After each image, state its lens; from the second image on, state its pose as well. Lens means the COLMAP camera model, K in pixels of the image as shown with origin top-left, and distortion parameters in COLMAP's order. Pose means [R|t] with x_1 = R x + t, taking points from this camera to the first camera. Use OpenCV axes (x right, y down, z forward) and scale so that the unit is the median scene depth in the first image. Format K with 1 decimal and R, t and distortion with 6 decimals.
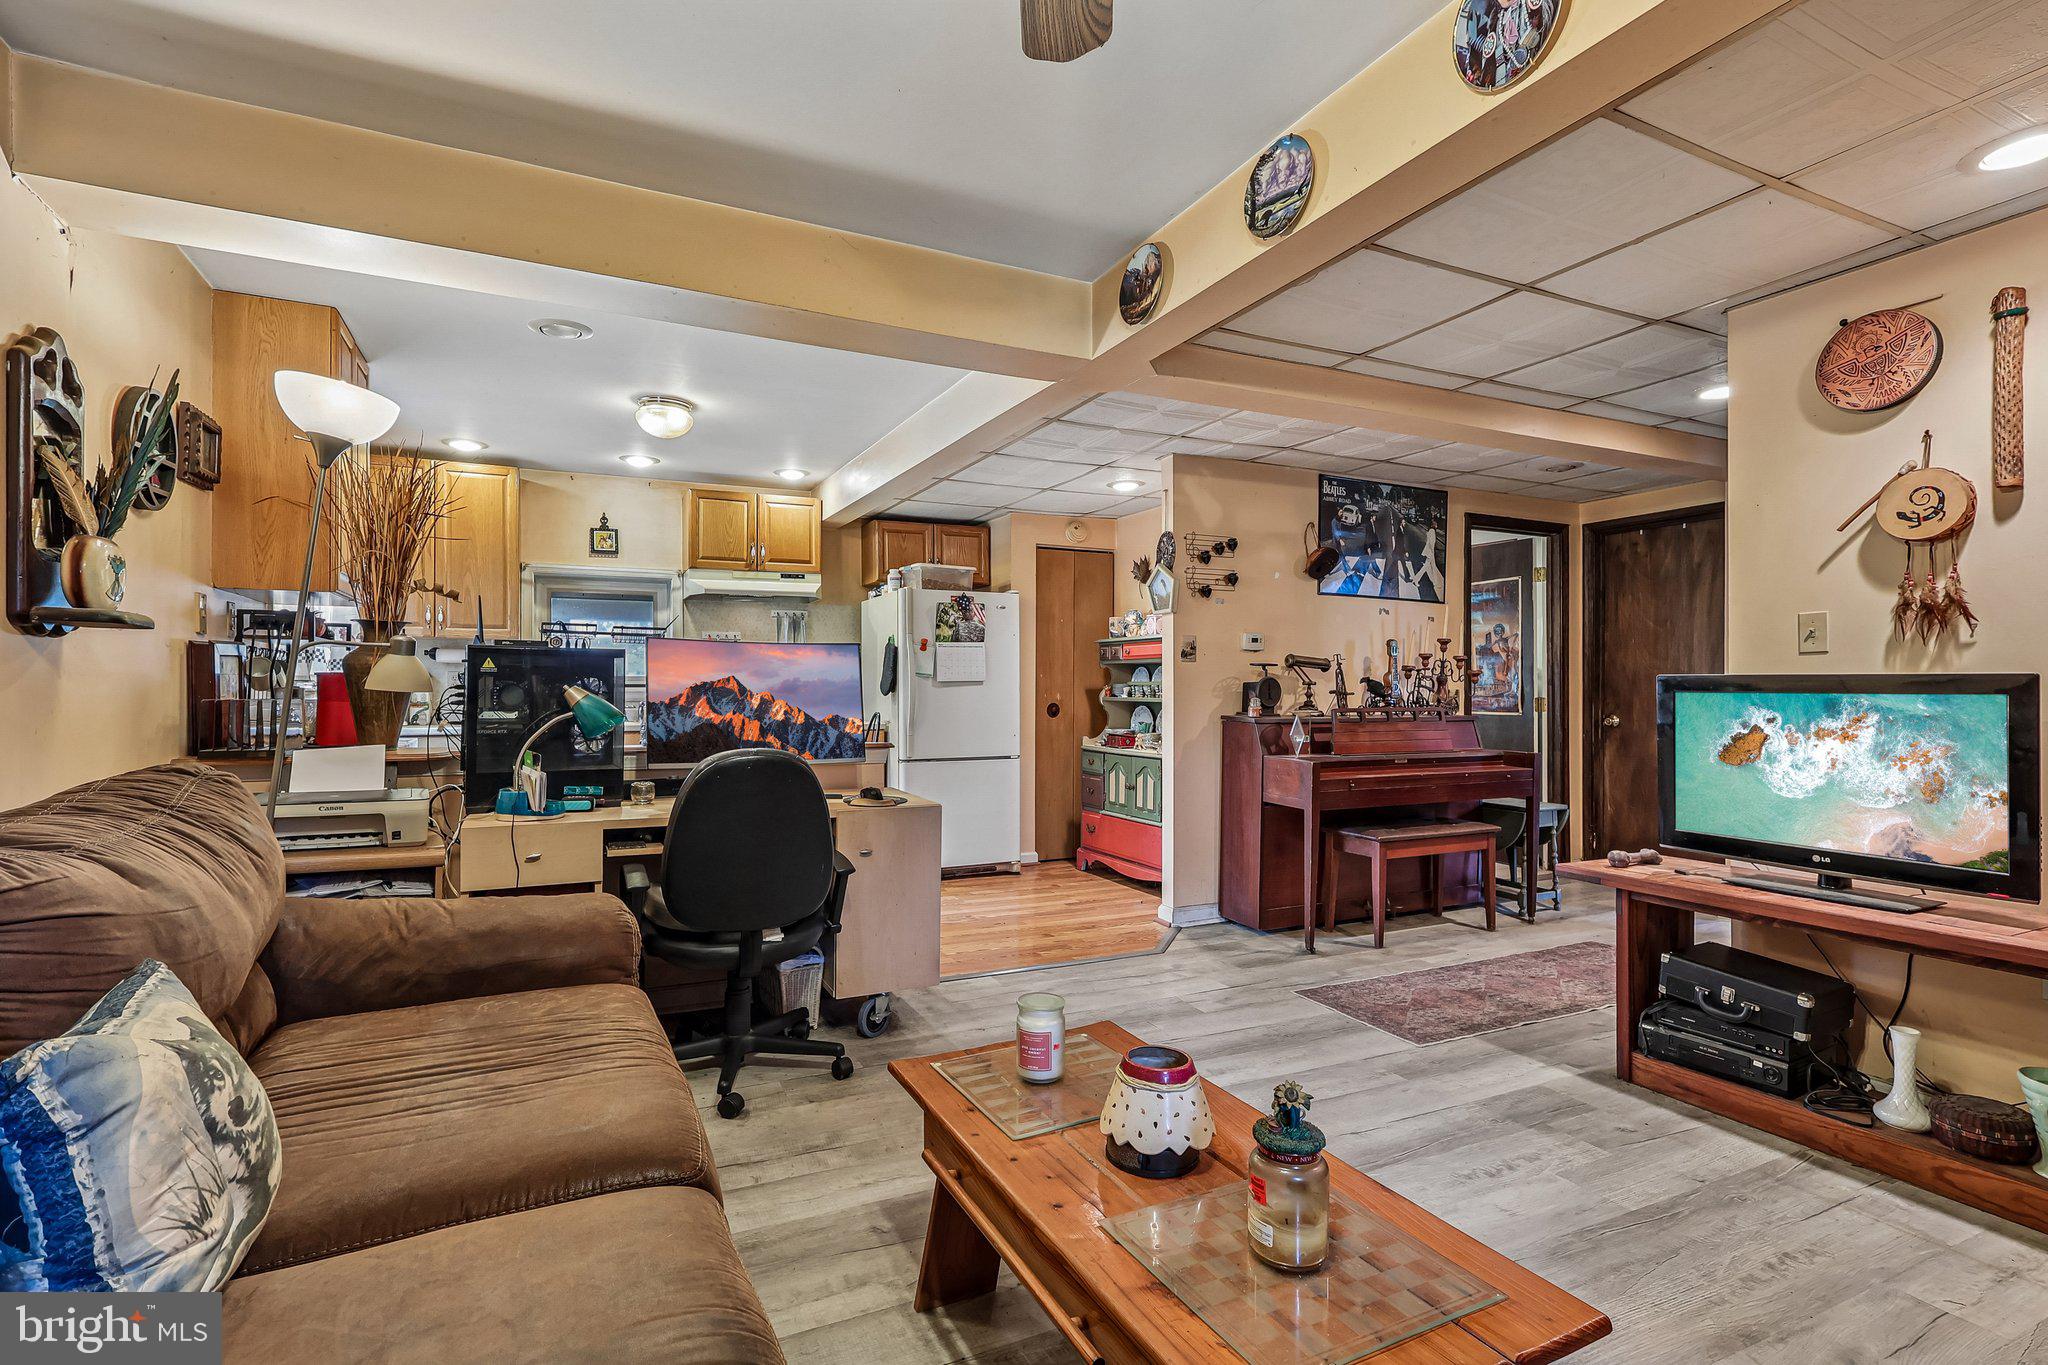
lens RADIAL K [[955.8, 0, 1019.2], [0, 955.8, 686.1], [0, 0, 1]] dist [-0.002003, -0.000569]
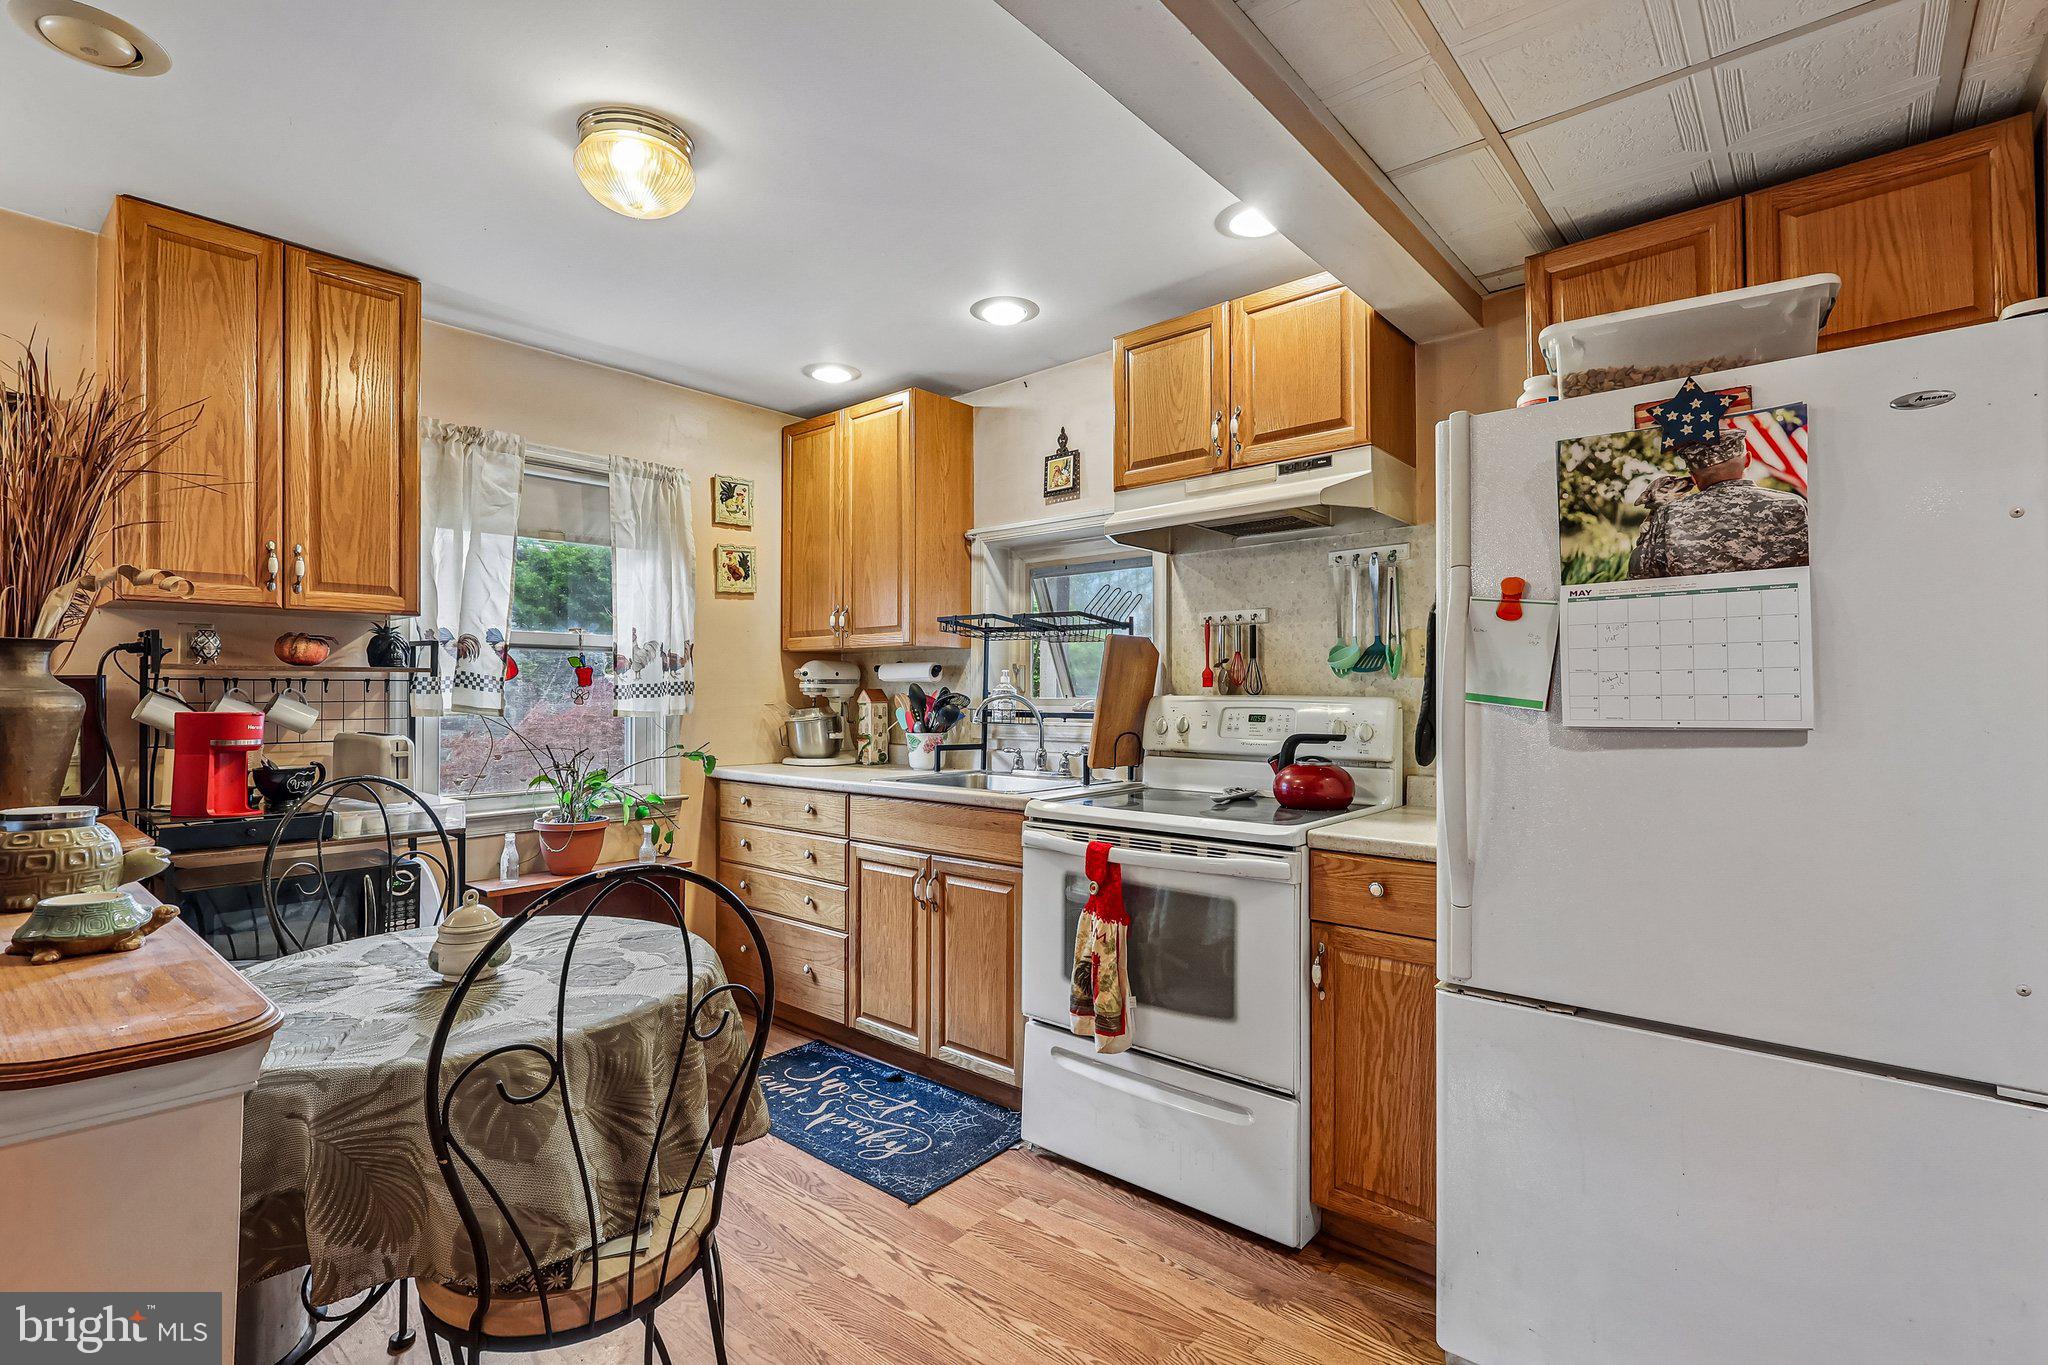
lens RADIAL K [[955.8, 0, 1009.0], [0, 955.8, 680.8], [0, 0, 1]] dist [-0.002003, -0.000569]
pose [[0.400109, -0.011329, -0.916398, 0.100868], [0.003526, 0.999935, -0.010823, -0.015548], [0.916461, 0.001099, 0.400123, 0.728795]]
